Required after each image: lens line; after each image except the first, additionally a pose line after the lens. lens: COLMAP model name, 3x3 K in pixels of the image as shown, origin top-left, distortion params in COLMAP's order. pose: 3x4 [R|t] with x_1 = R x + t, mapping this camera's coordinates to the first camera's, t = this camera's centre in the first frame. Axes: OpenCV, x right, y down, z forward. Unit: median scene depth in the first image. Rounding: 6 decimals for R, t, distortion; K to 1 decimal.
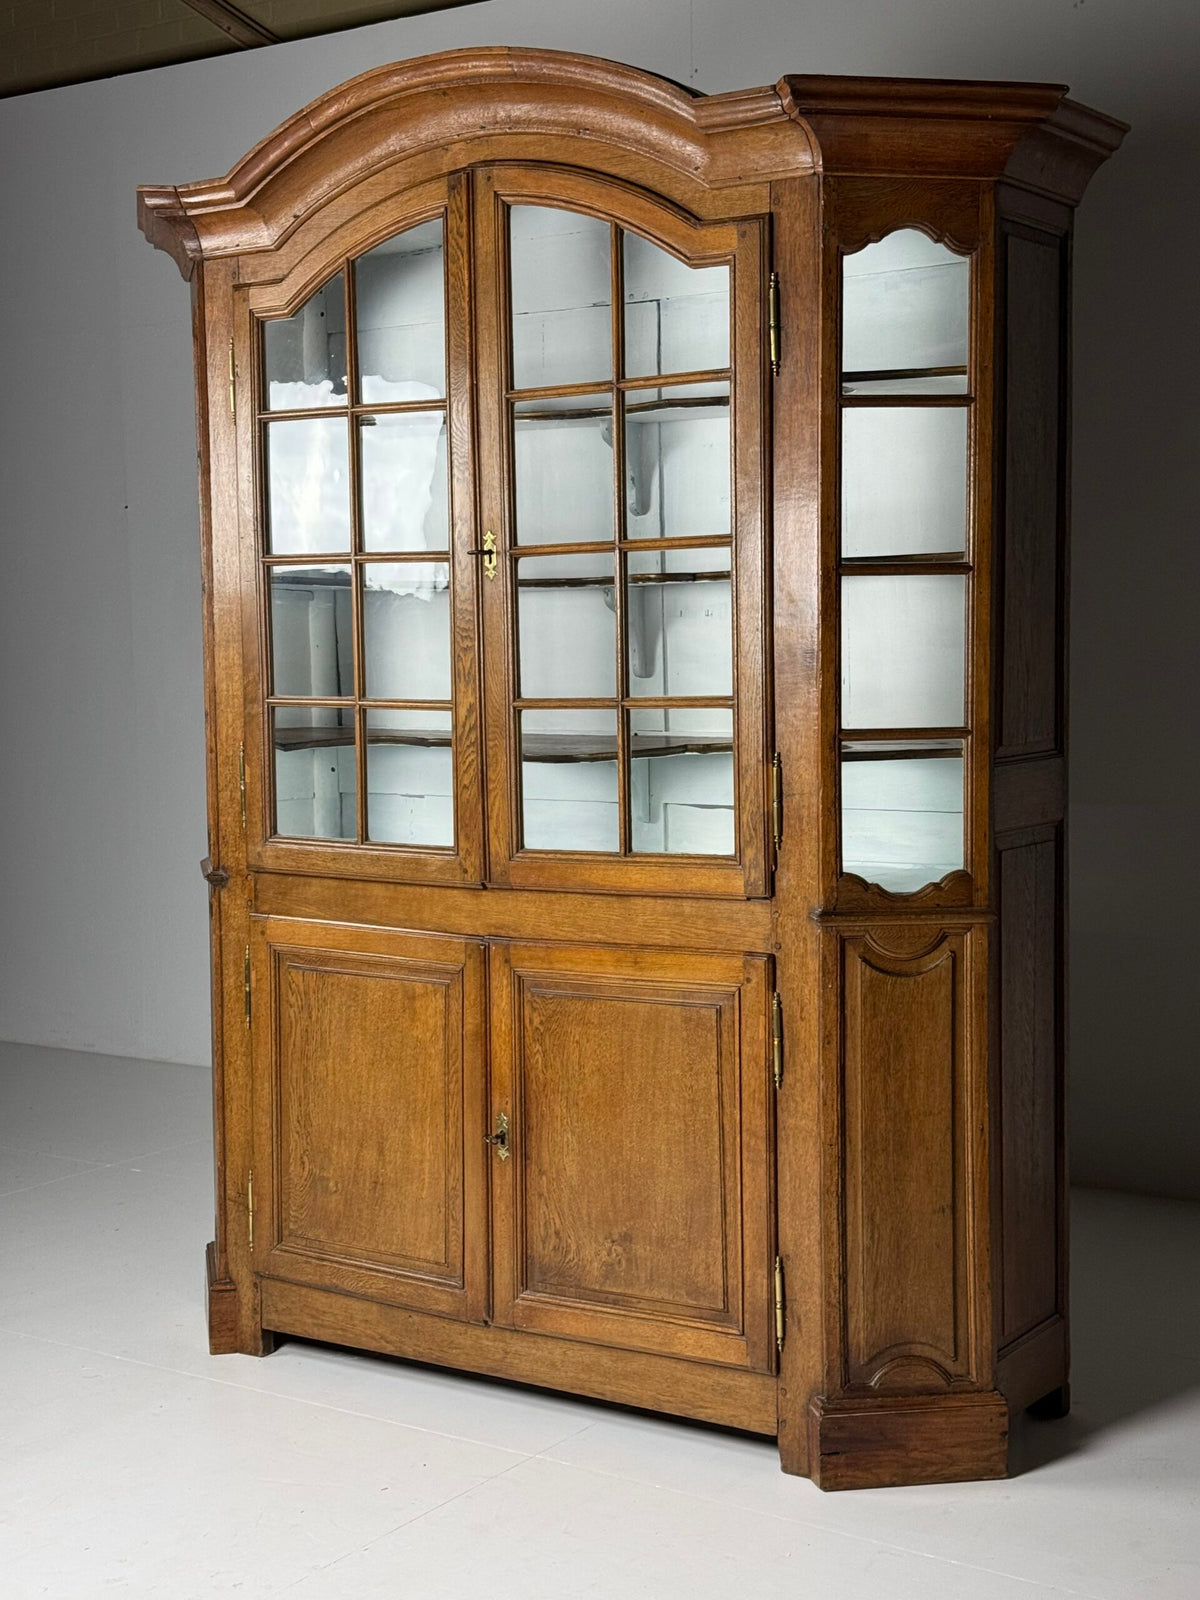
lens RADIAL K [[2267.0, 0, 606.5], [0, 2267.0, 809.2], [0, 0, 1]] dist [0.133278, -0.009312]
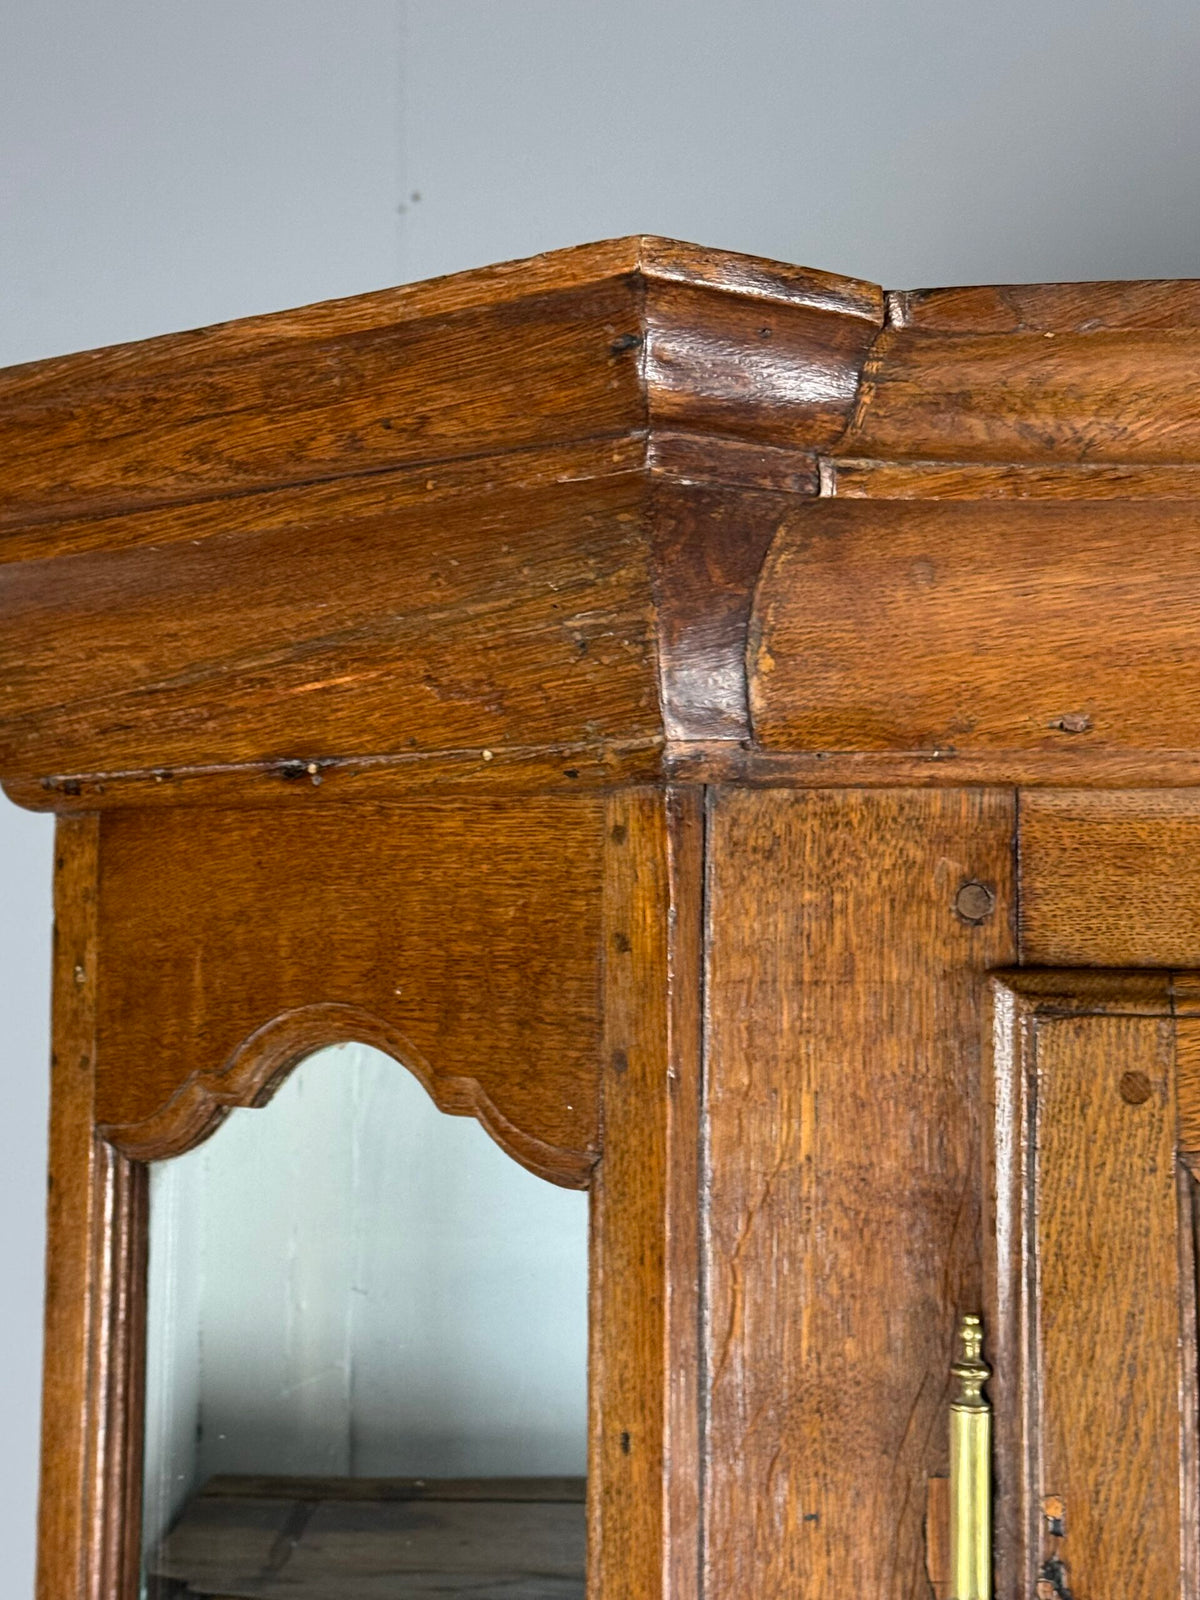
lens RADIAL K [[2751.9, 0, 597.1], [0, 2751.9, 838.4], [0, 0, 1]] dist [0.153144, -0.111527]
pose [[0.804043, 0.056311, 0.591899, -0.312249], [0.030765, 0.990231, -0.135998, -0.227712], [-0.593775, 0.127558, 0.794456, 0.929015]]
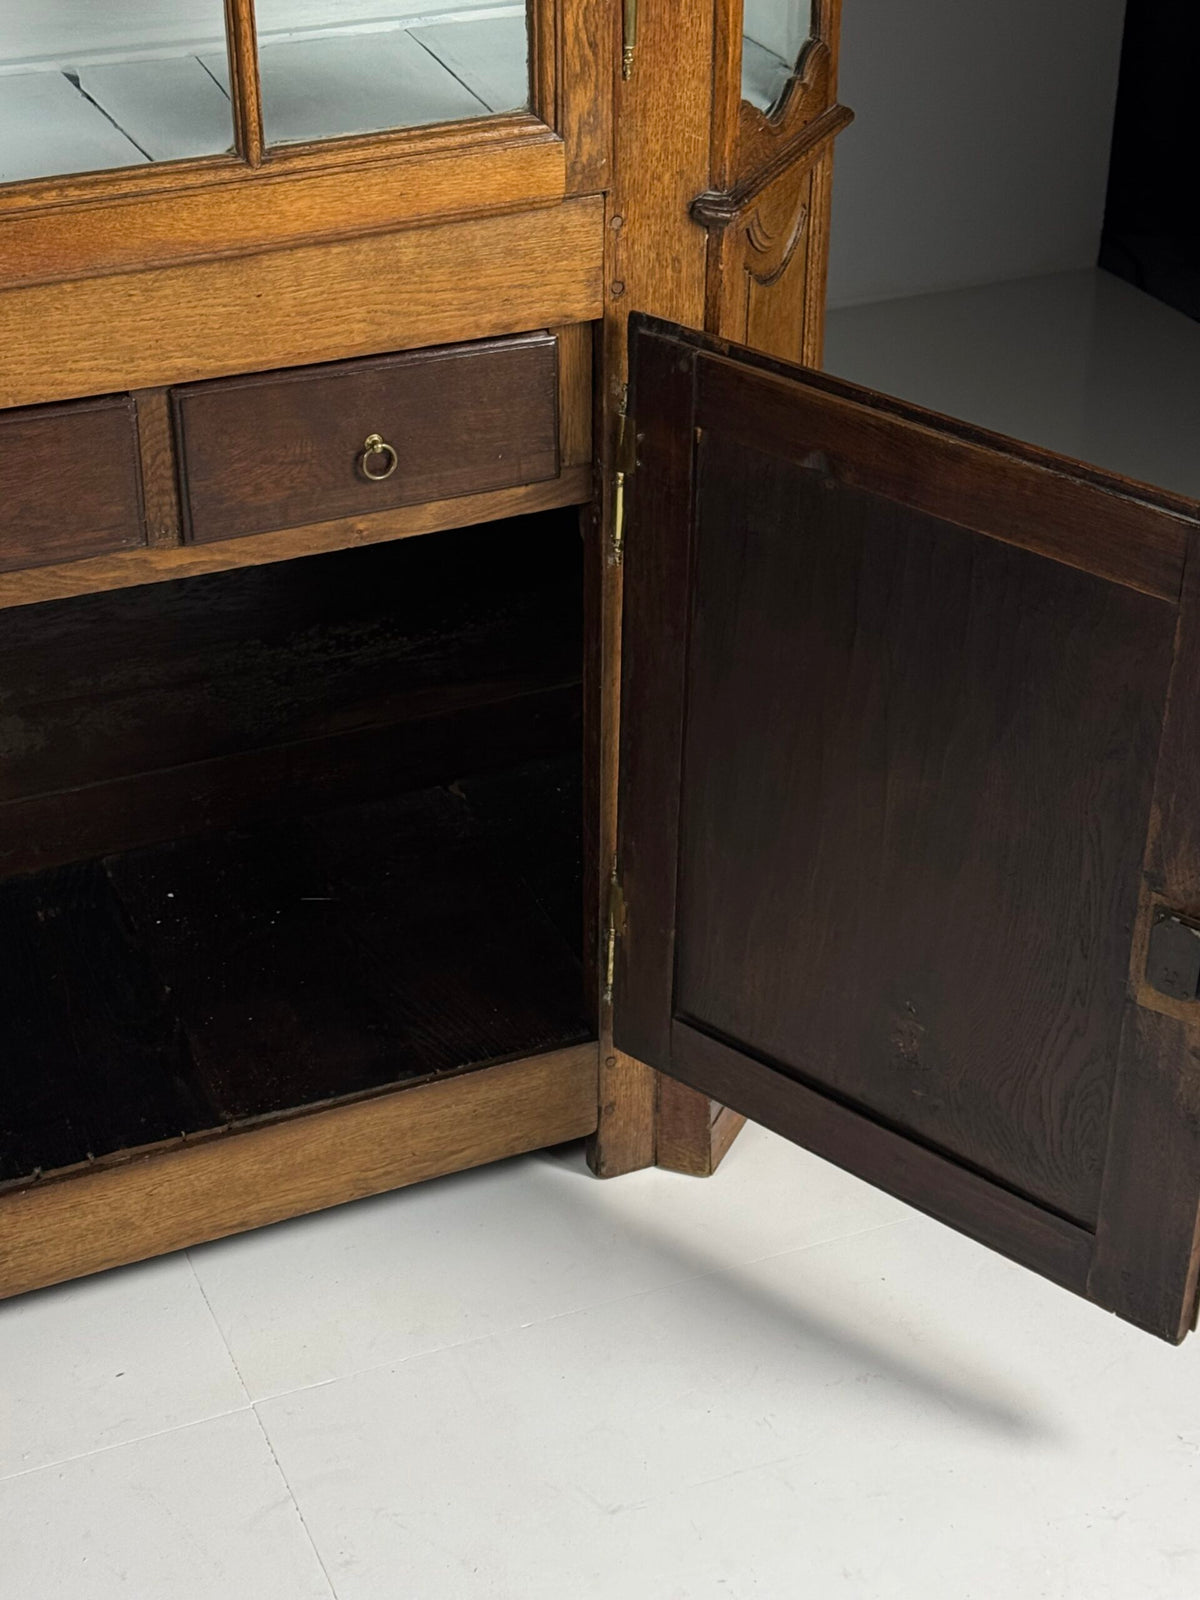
lens RADIAL K [[2691.8, 0, 605.5], [0, 2691.8, 819.2], [0, 0, 1]] dist [0.142266, -0.012378]
pose [[0.537131, -0.415725, 0.733936, -0.361696], [0.062499, 0.887333, 0.456875, -0.093157], [-0.841180, -0.199531, 0.502597, 0.648106]]
